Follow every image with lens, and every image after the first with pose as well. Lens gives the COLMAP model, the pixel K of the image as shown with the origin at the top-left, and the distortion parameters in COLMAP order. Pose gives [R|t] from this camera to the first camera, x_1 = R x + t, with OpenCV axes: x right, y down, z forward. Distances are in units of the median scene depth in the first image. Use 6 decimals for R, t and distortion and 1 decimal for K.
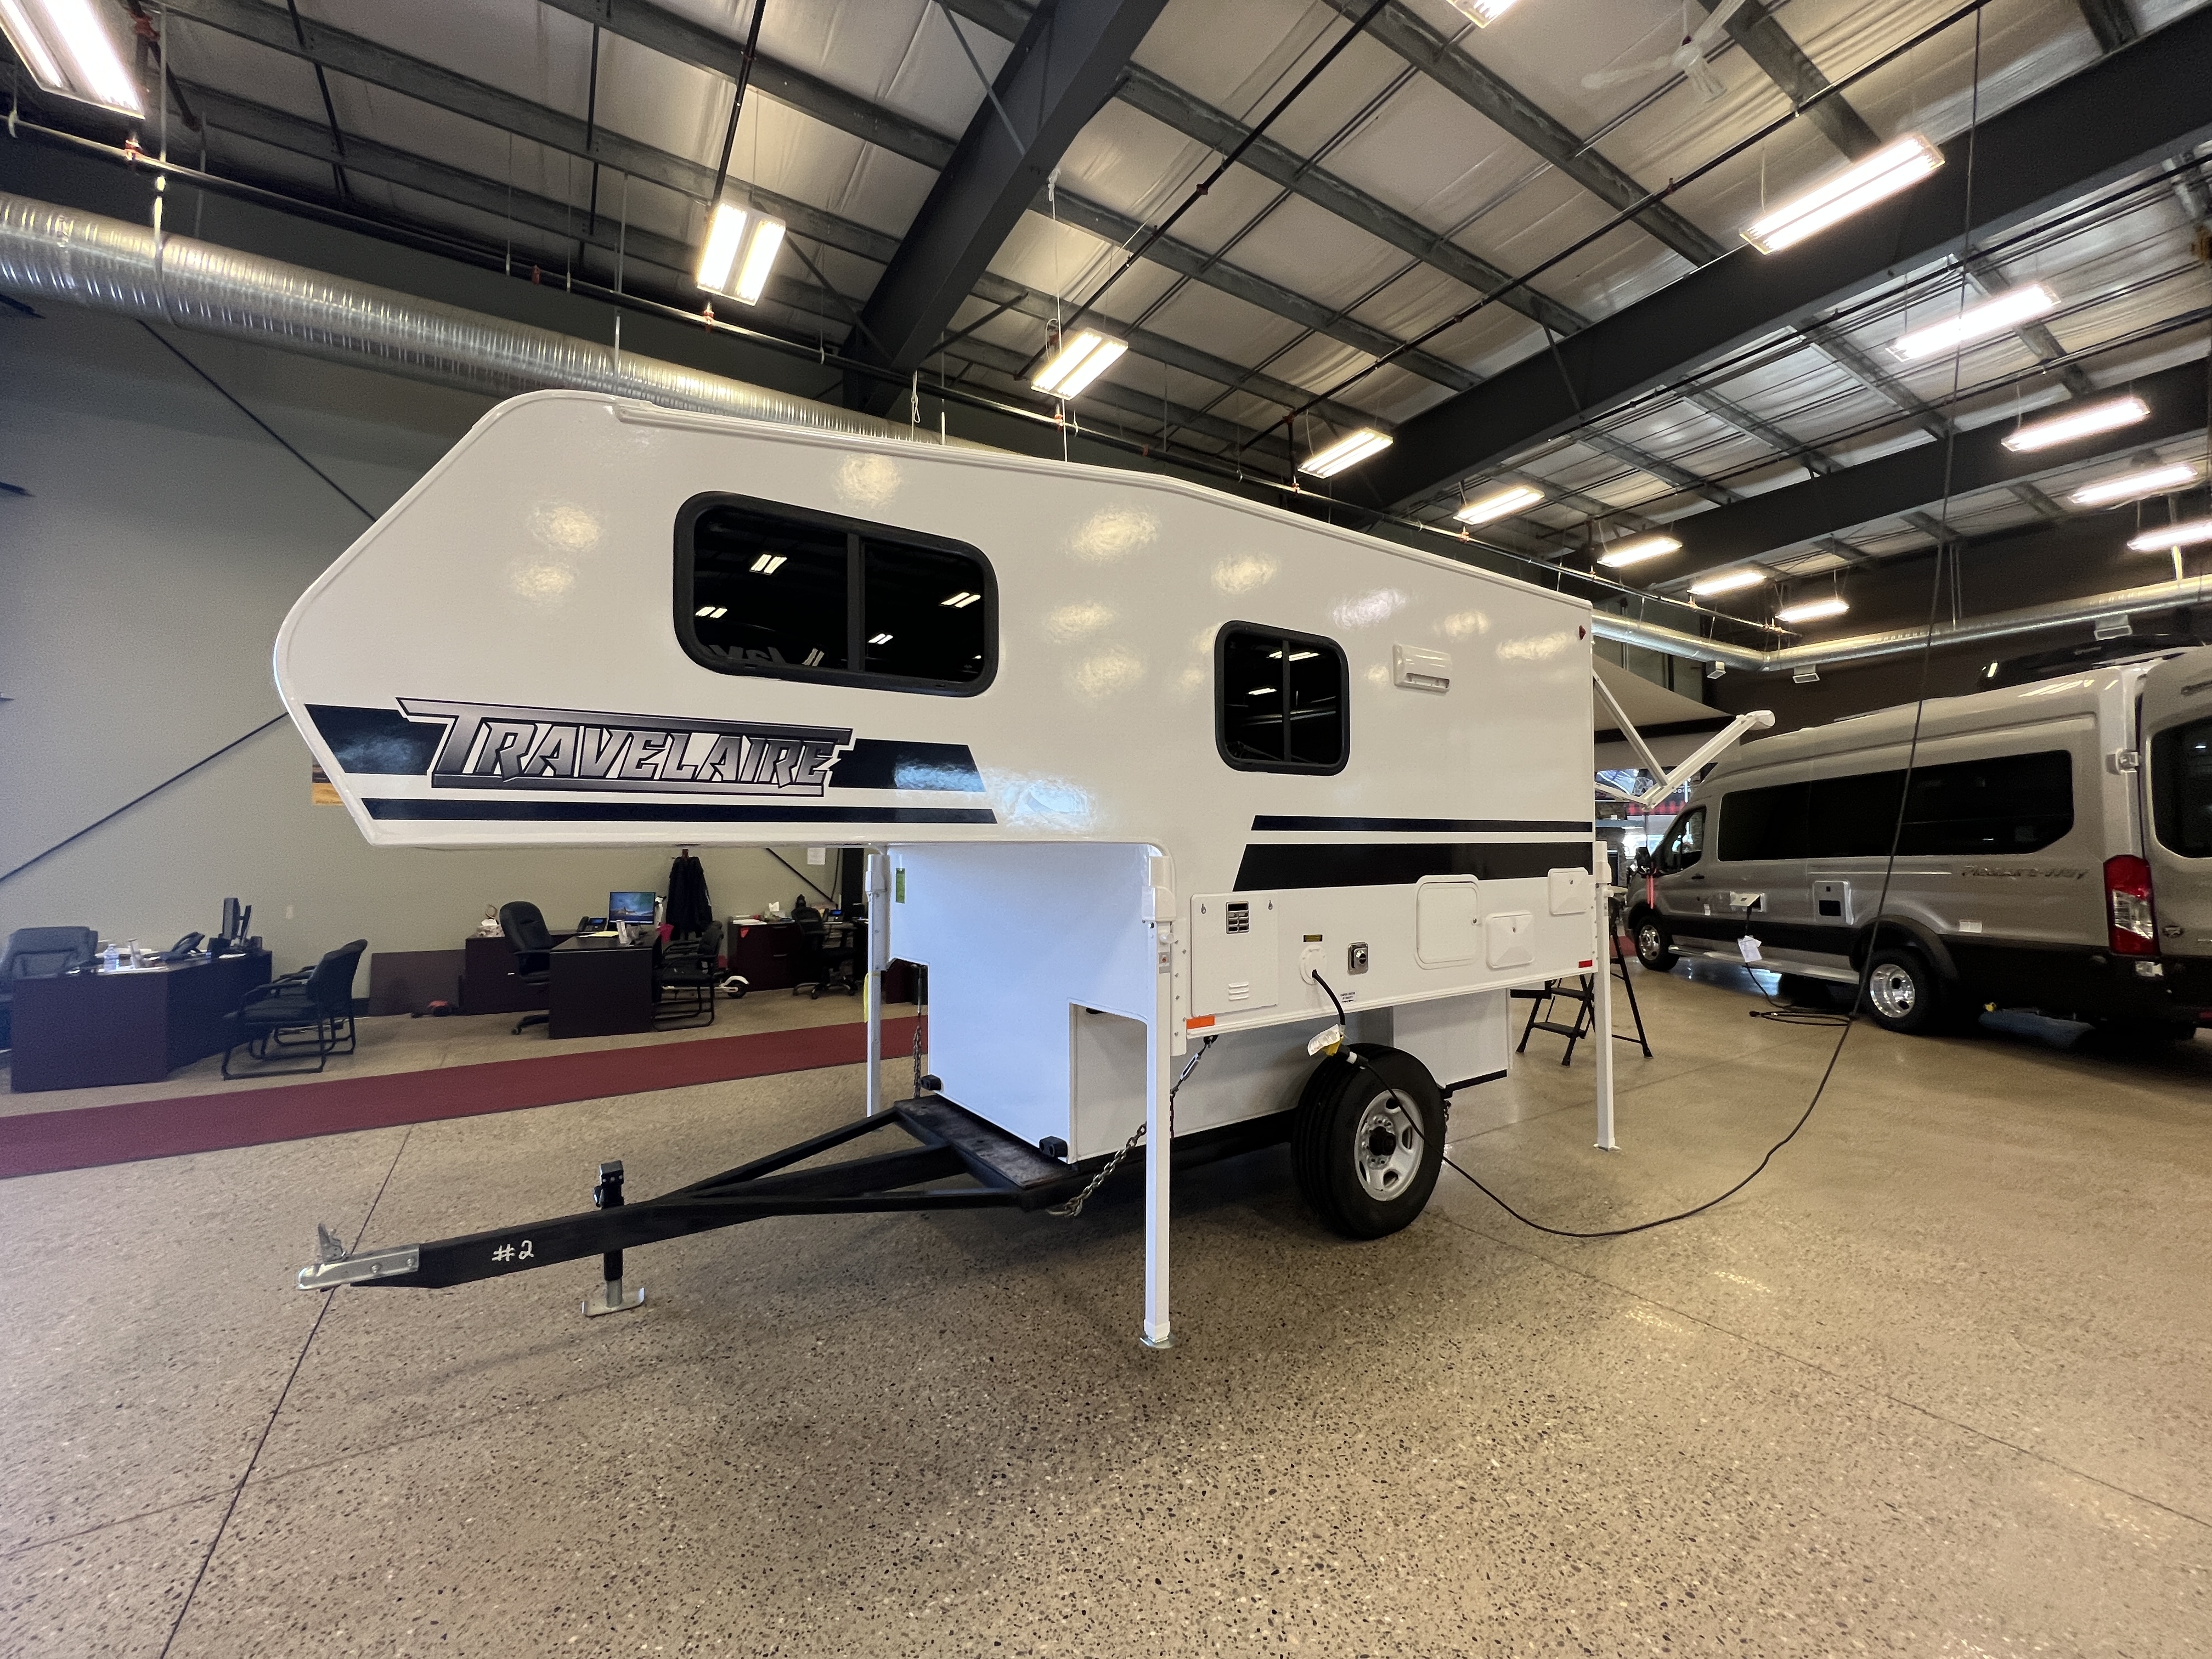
lens RADIAL K [[883.1, 0, 1101.2], [0, 883.1, 824.0], [0, 0, 1]] dist [-0.001341, -0.000042]
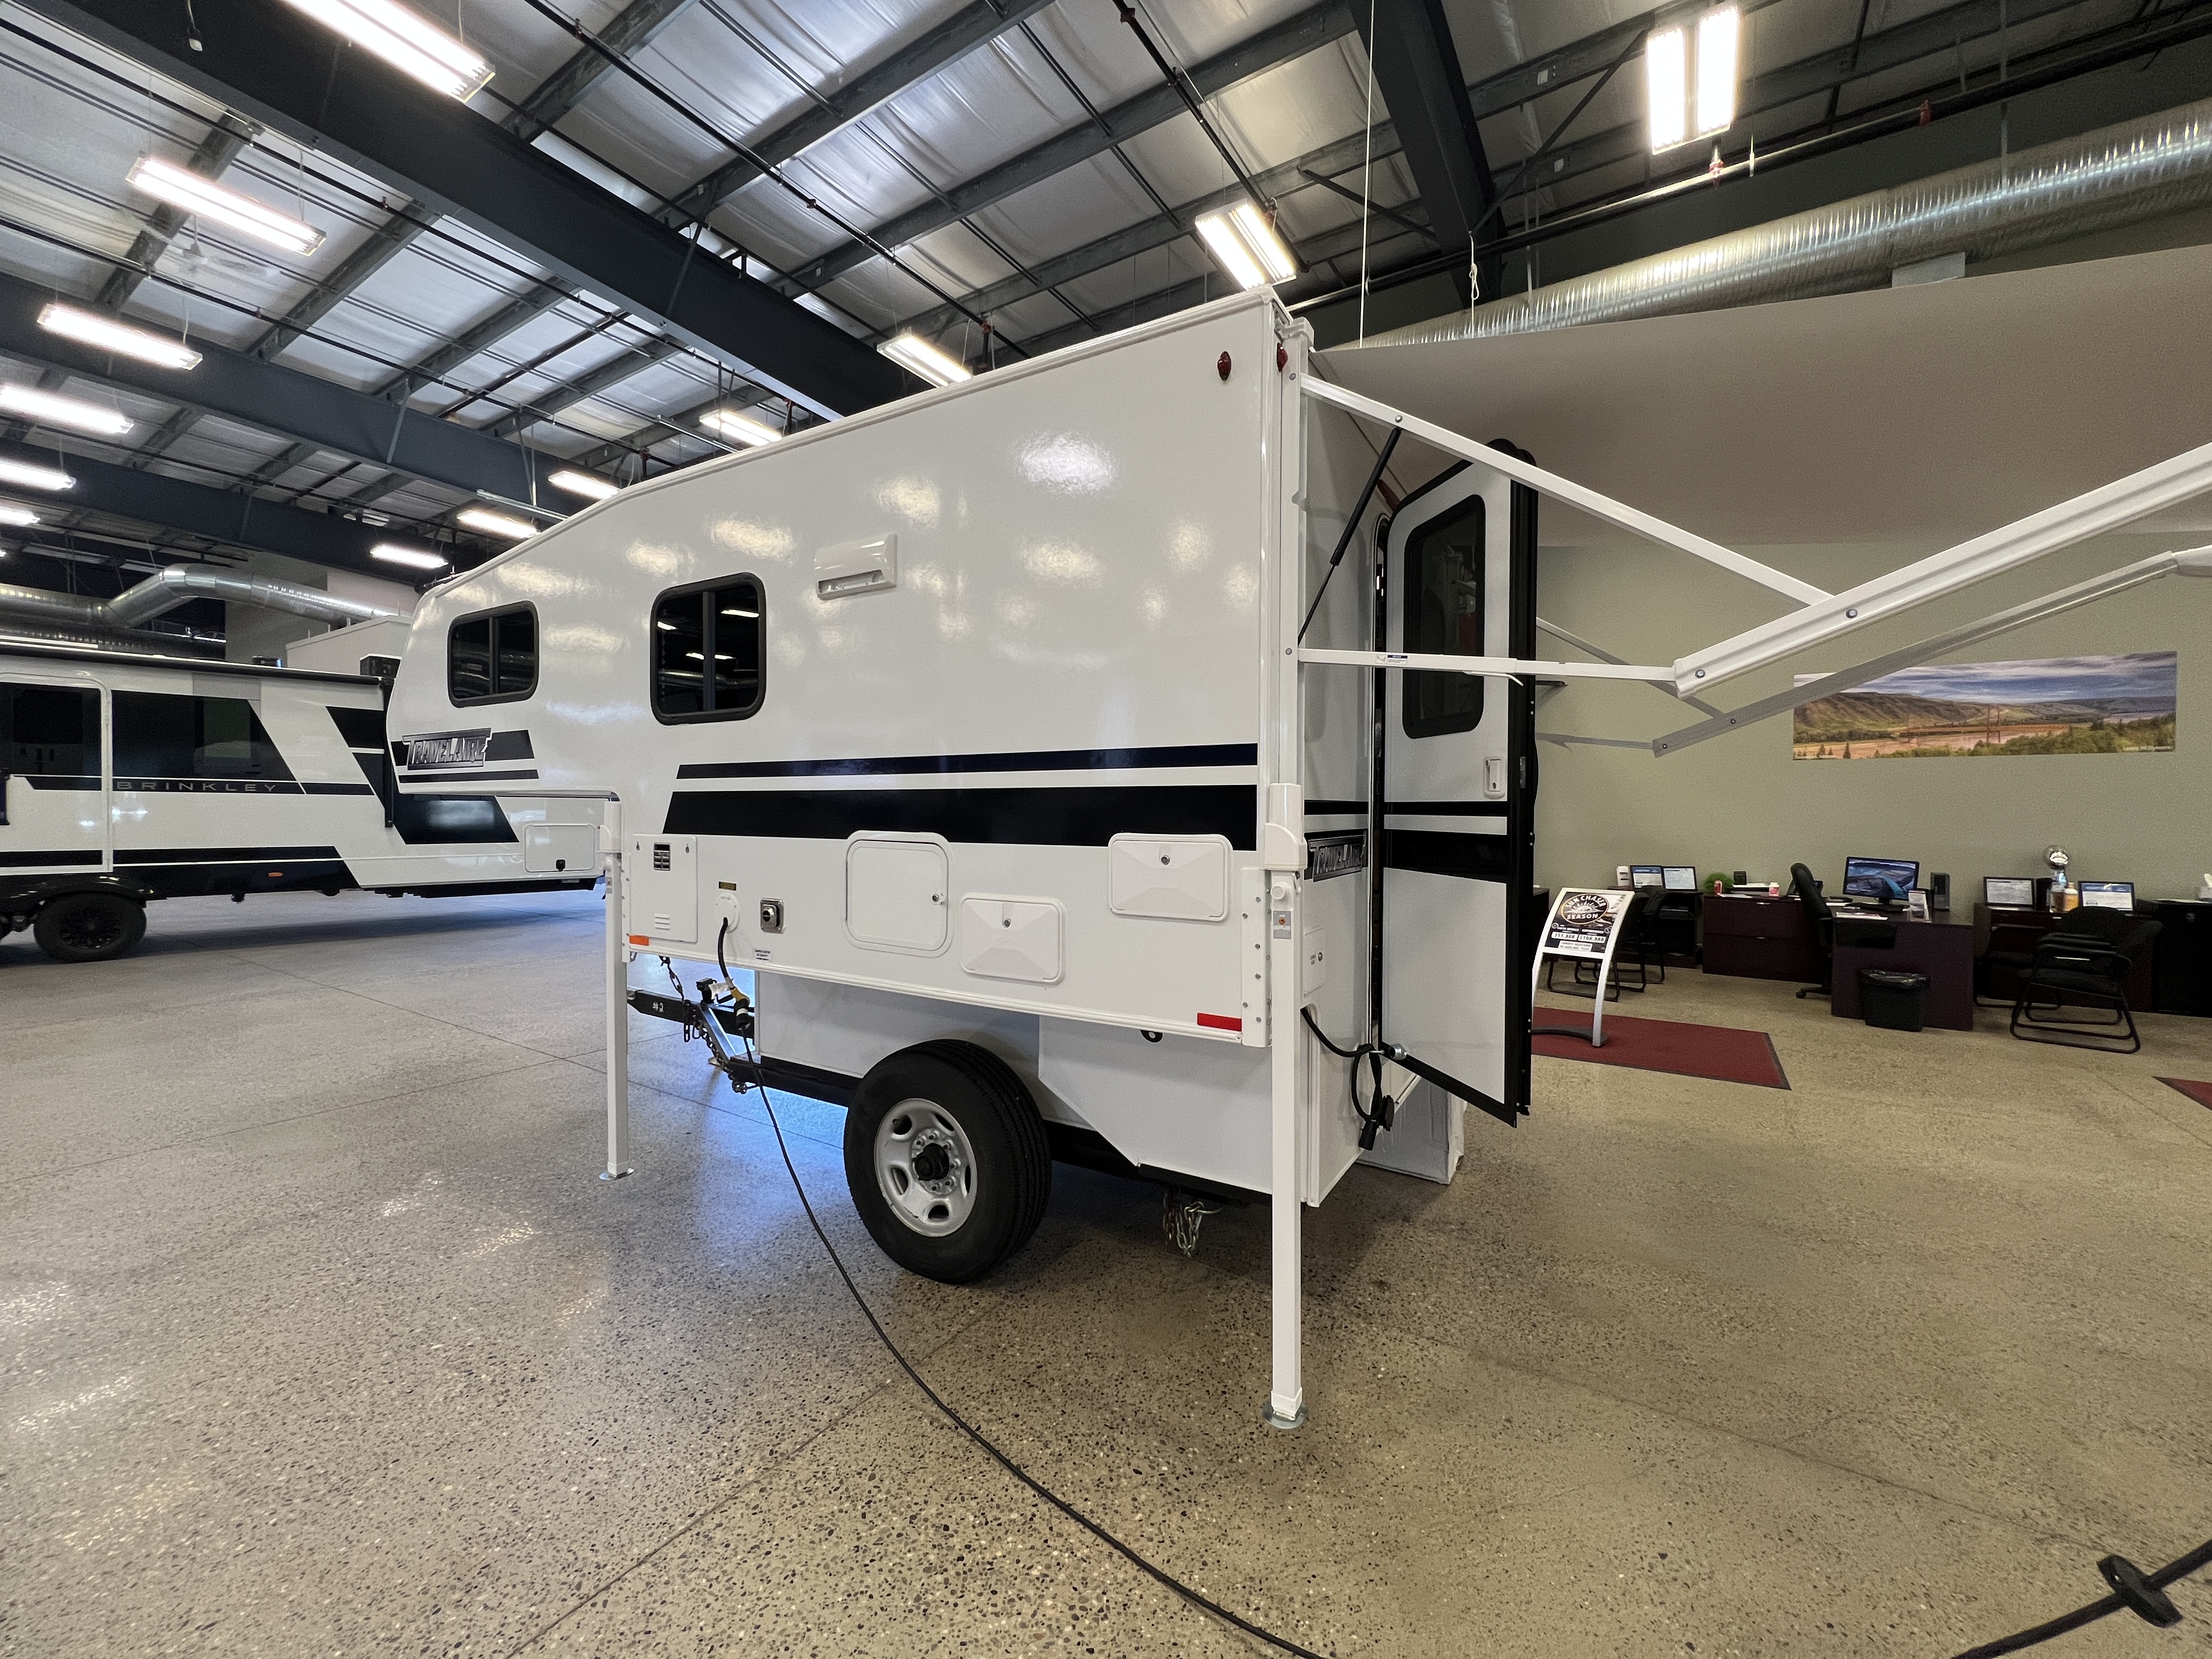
lens RADIAL K [[883.1, 0, 1101.2], [0, 883.1, 824.0], [0, 0, 1]] dist [-0.001341, -0.000042]
pose [[0.417752, 0.024517, -0.908230, 1.308551], [0.016278, 0.999273, 0.034462, 0.031956], [0.908415, -0.029181, 0.417049, 0.963825]]
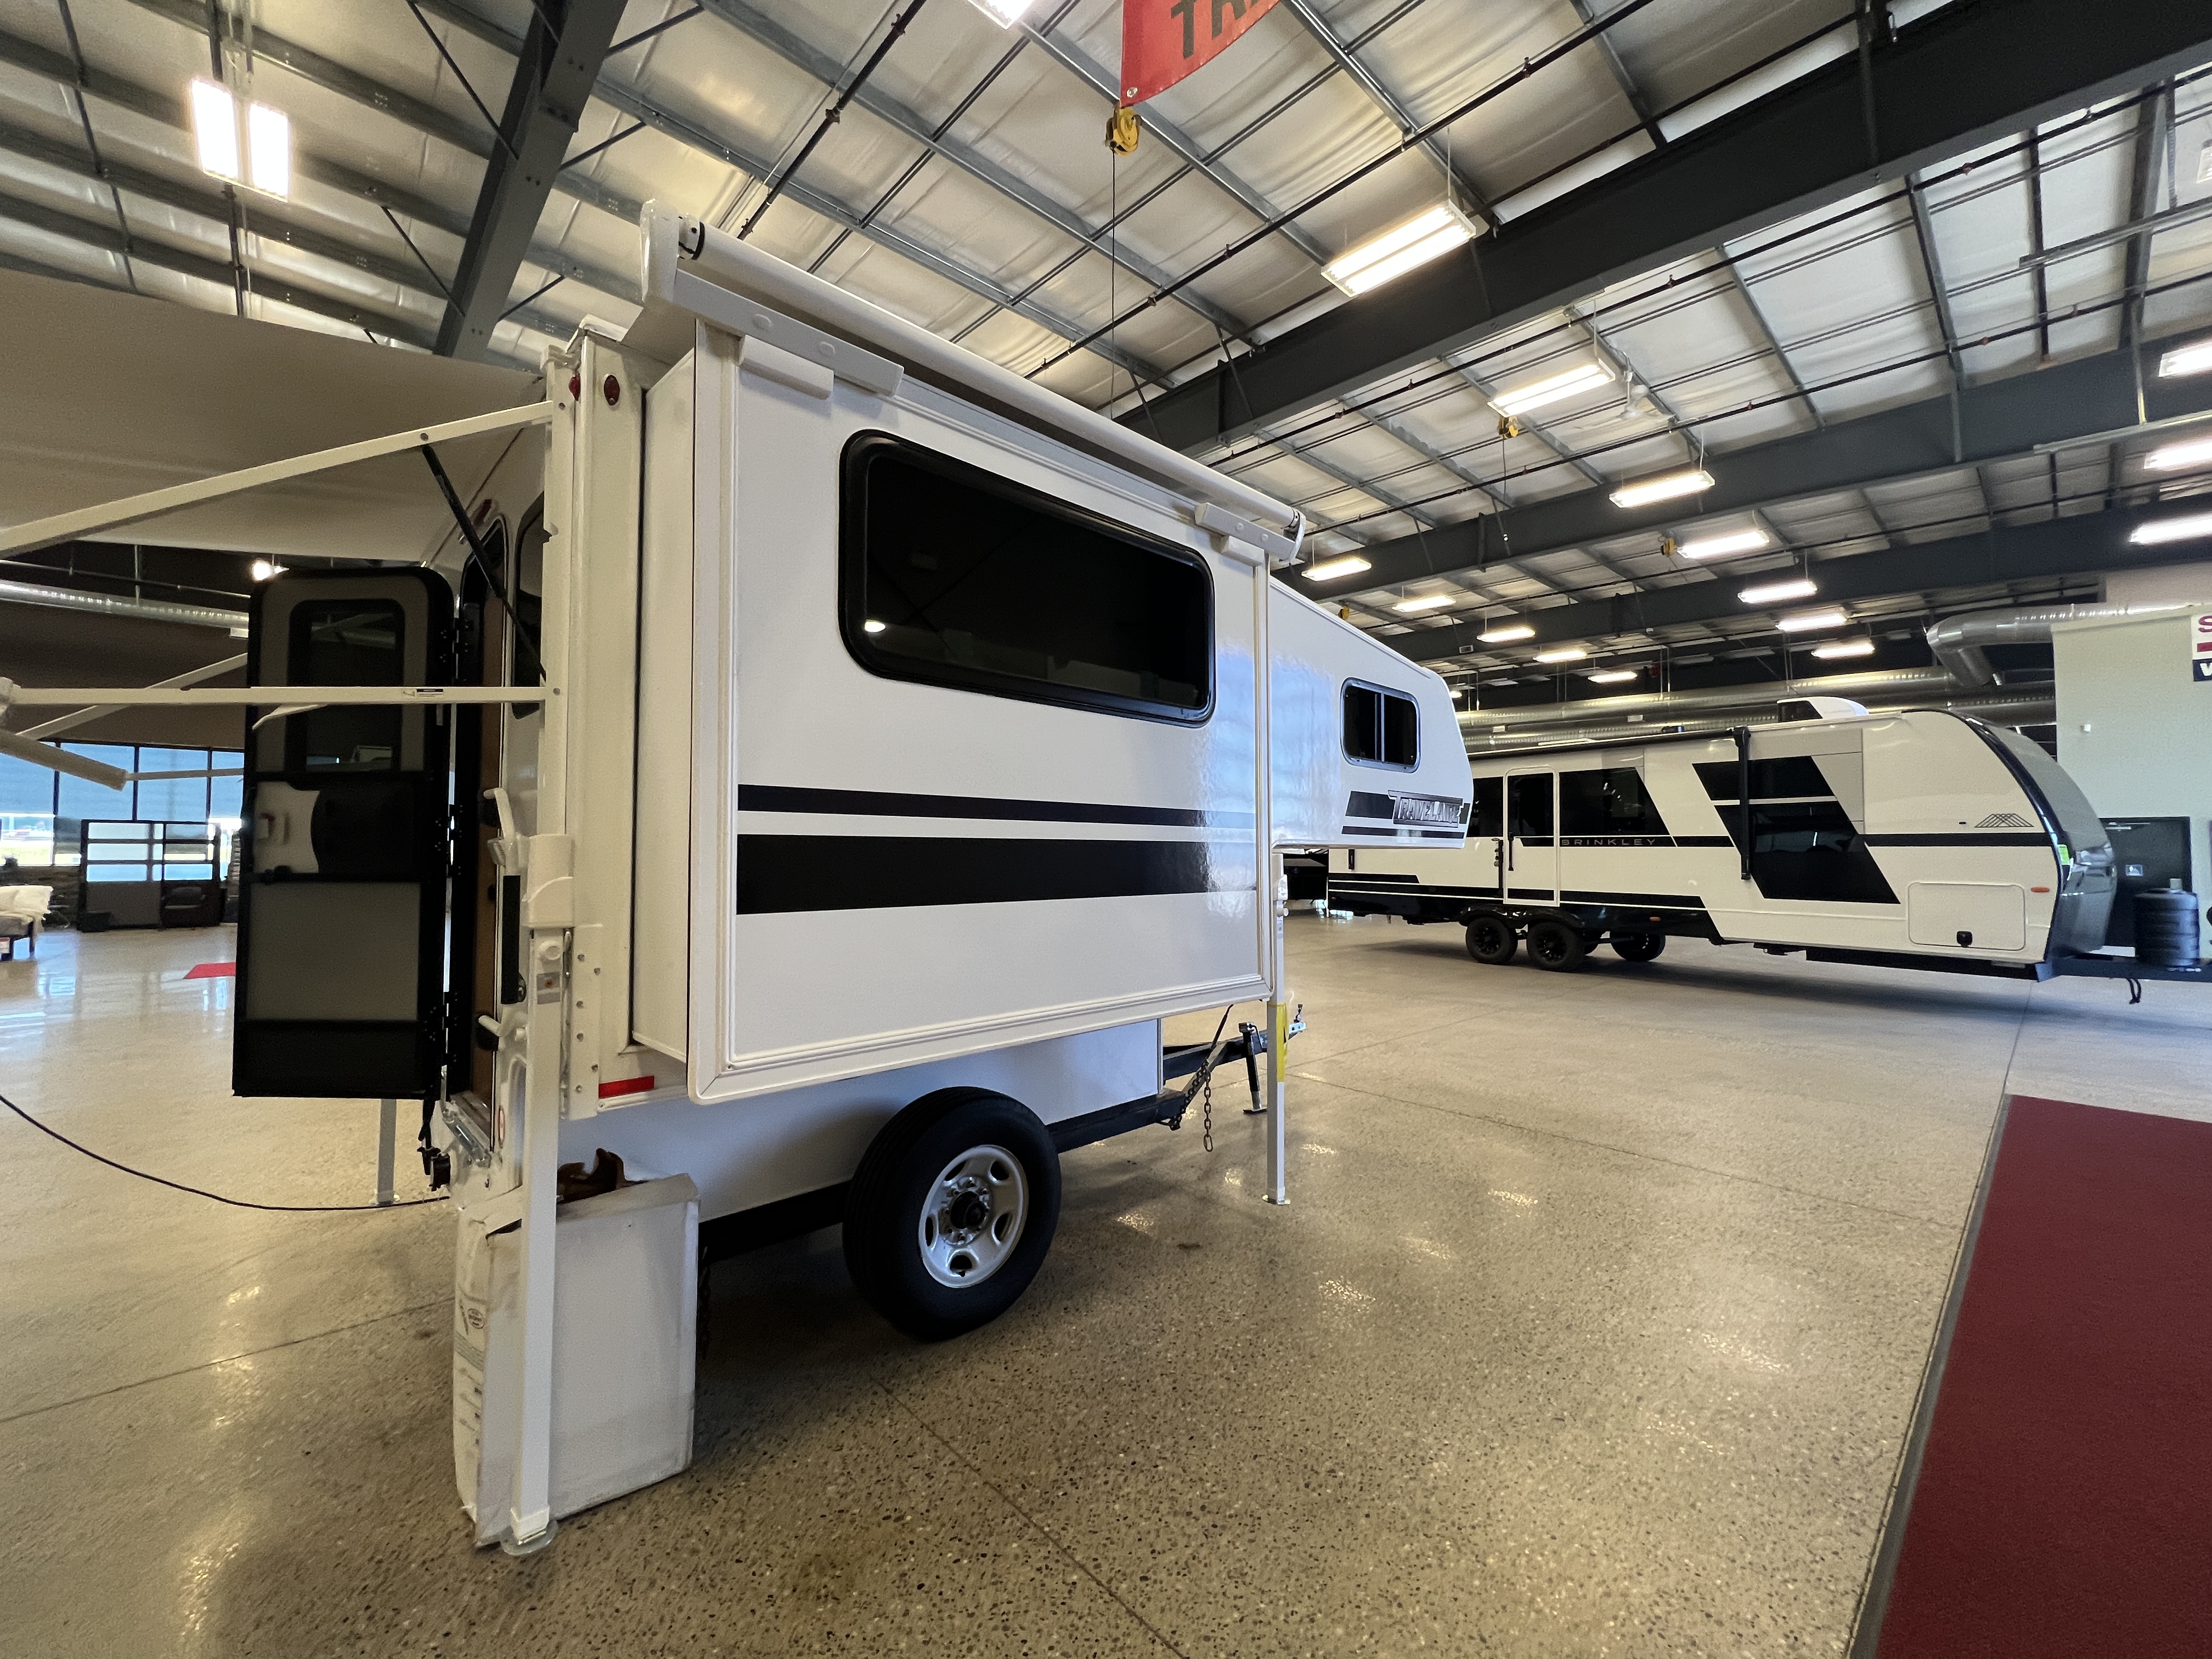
lens RADIAL K [[883.1, 0, 1101.2], [0, 883.1, 824.0], [0, 0, 1]] dist [-0.001341, -0.000042]
pose [[-0.984120, -0.000058, -0.177502, 0.535130], [0.010158, 0.998343, -0.056642, 0.055878], [0.177211, -0.057545, -0.982489, 2.031725]]
